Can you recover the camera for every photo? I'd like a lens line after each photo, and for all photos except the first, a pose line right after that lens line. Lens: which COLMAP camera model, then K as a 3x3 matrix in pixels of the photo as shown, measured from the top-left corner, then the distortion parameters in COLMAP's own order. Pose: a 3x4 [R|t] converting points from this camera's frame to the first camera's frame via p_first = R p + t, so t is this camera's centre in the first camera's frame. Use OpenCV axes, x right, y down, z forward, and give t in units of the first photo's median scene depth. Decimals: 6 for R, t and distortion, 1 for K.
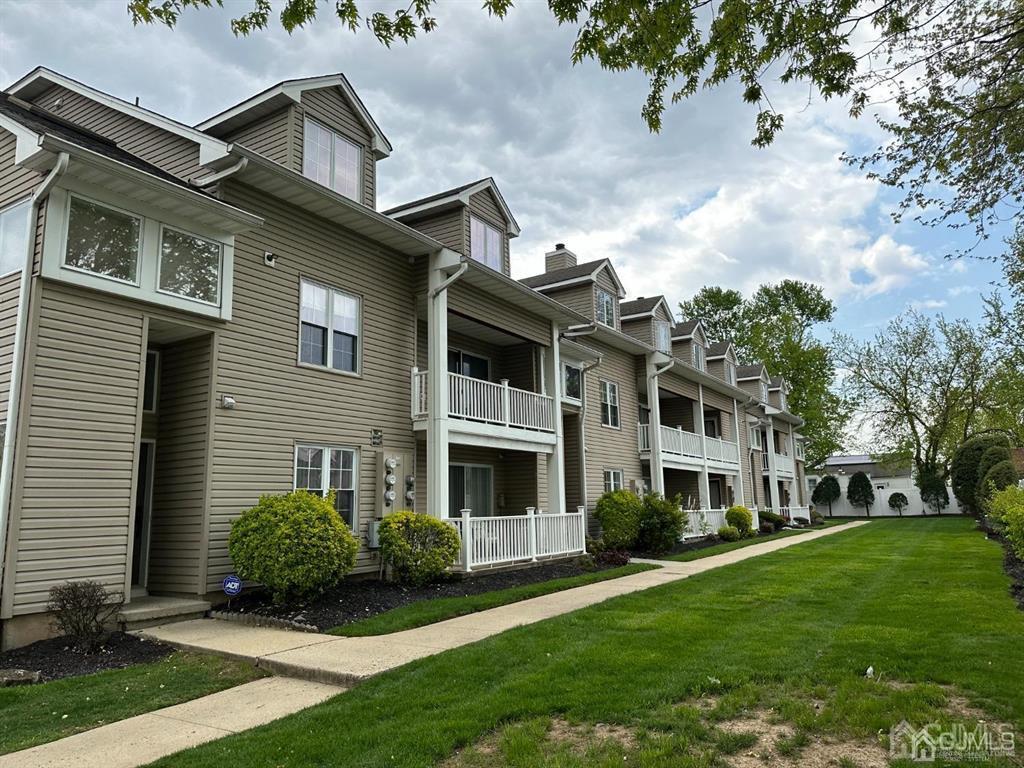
lens RADIAL K [[715.7, 0, 512.0], [0, 715.7, 384.0], [0, 0, 1]] dist [0.122285, -0.198139]
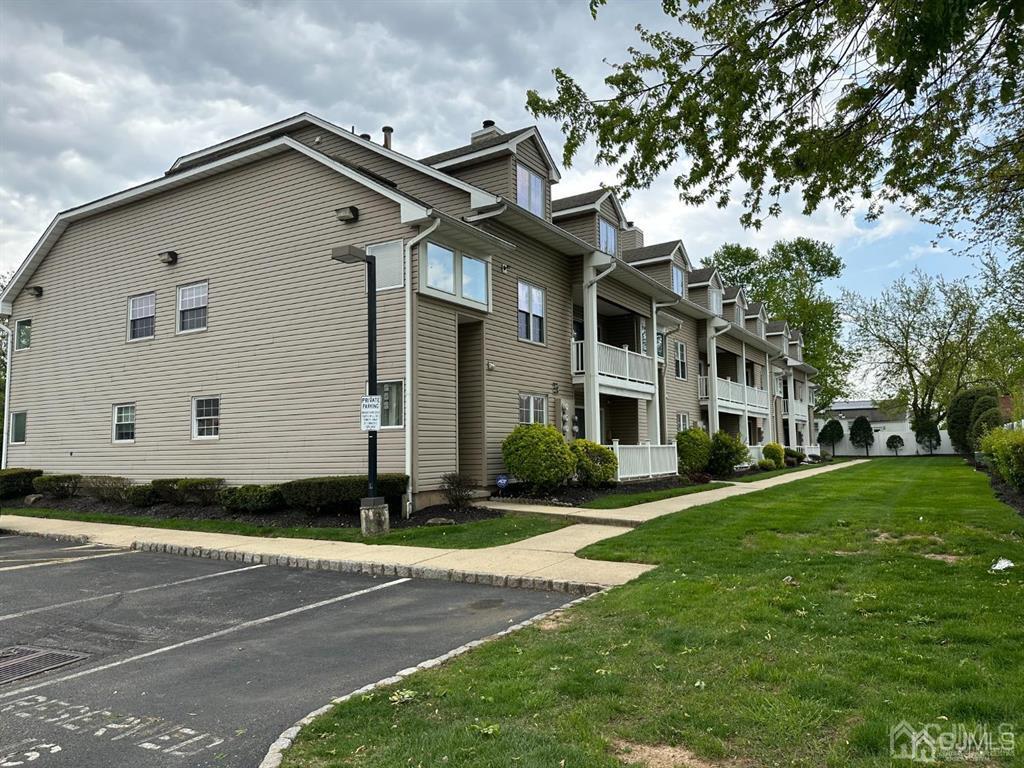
lens RADIAL K [[708.1, 0, 506.5], [0, 708.1, 387.7], [0, 0, 1]] dist [0.090499, -0.153755]
pose [[0.999945, 0.010305, -0.002036, -0.140569], [-0.010096, 0.996373, 0.084494, -0.022581], [0.002900, -0.084469, 0.996422, -0.200281]]
